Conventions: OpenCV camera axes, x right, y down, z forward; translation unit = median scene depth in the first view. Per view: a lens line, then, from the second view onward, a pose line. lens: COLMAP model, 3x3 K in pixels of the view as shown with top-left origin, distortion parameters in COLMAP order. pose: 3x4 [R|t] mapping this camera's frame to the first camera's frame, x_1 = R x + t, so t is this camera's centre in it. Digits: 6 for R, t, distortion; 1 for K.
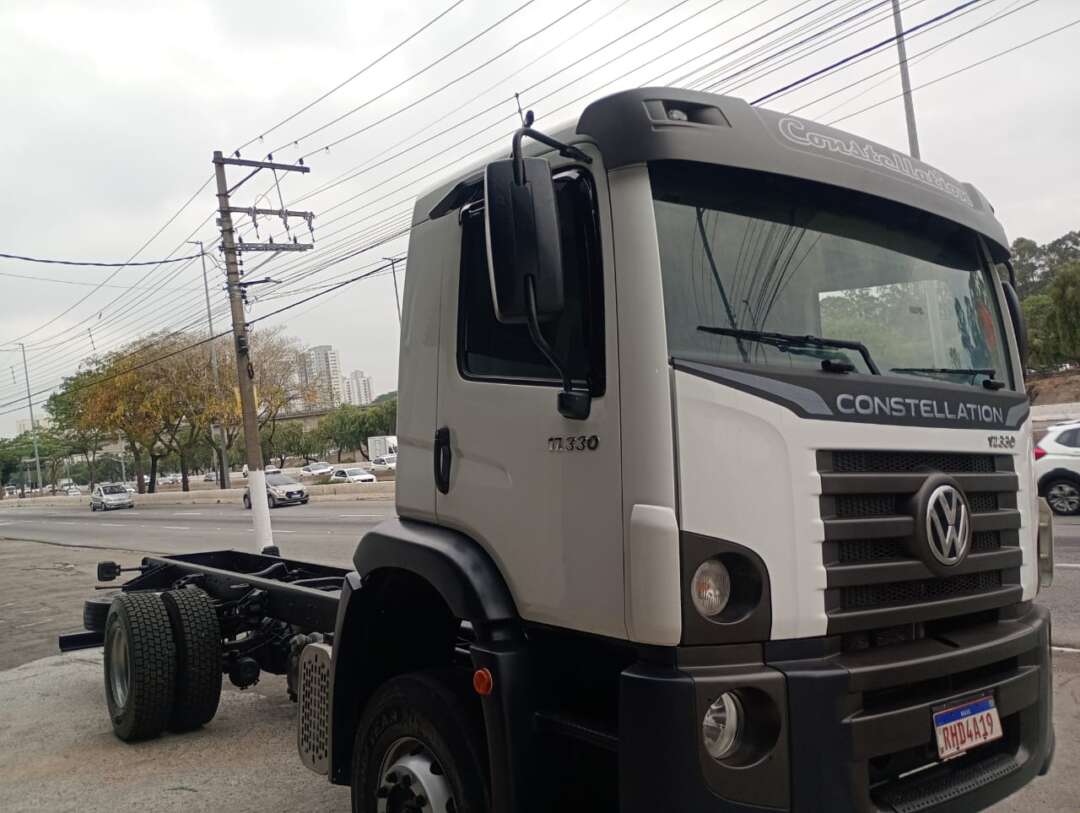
lens RADIAL K [[891.4, 0, 515.2], [0, 891.4, 404.1], [0, 0, 1]] dist [0.108373, 0.003484]
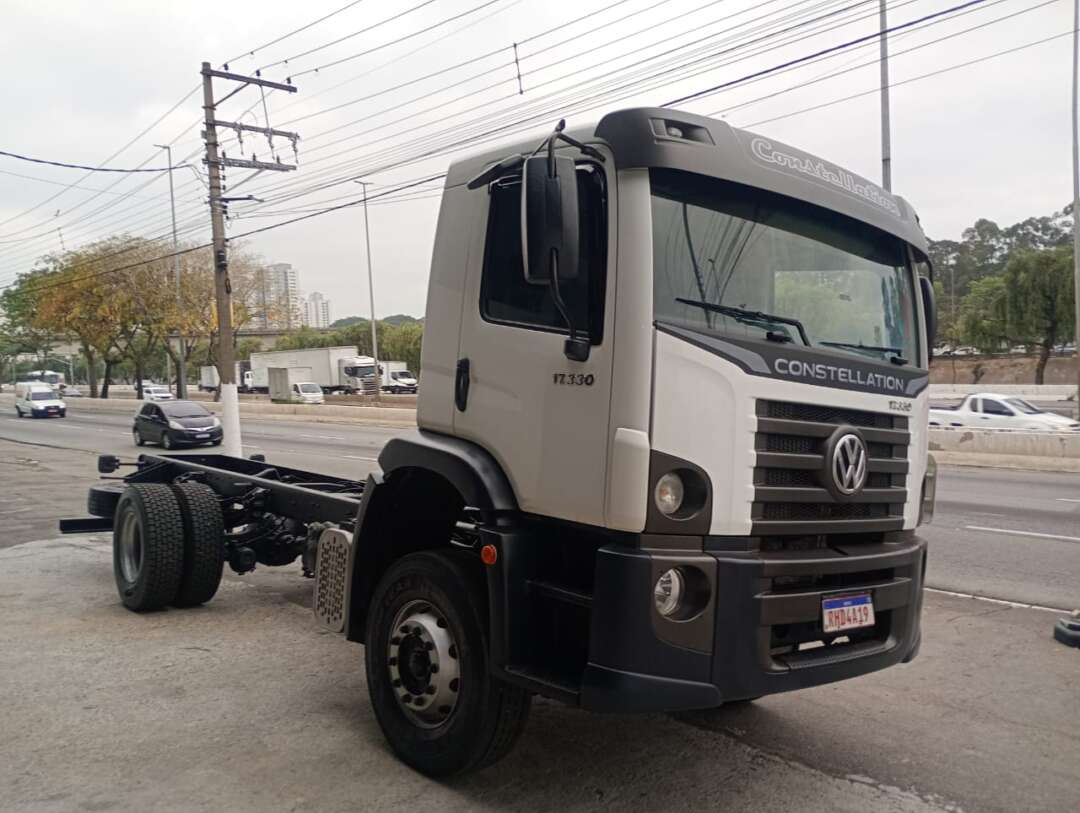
lens RADIAL K [[922.9, 0, 507.9], [0, 922.9, 363.7], [0, 0, 1]] dist [0.137032, -0.002965]
pose [[0.995422, 0.084113, 0.045380, -0.077303], [-0.085186, 0.996117, 0.022237, -0.000051], [-0.043333, -0.026001, 0.998722, -0.281503]]
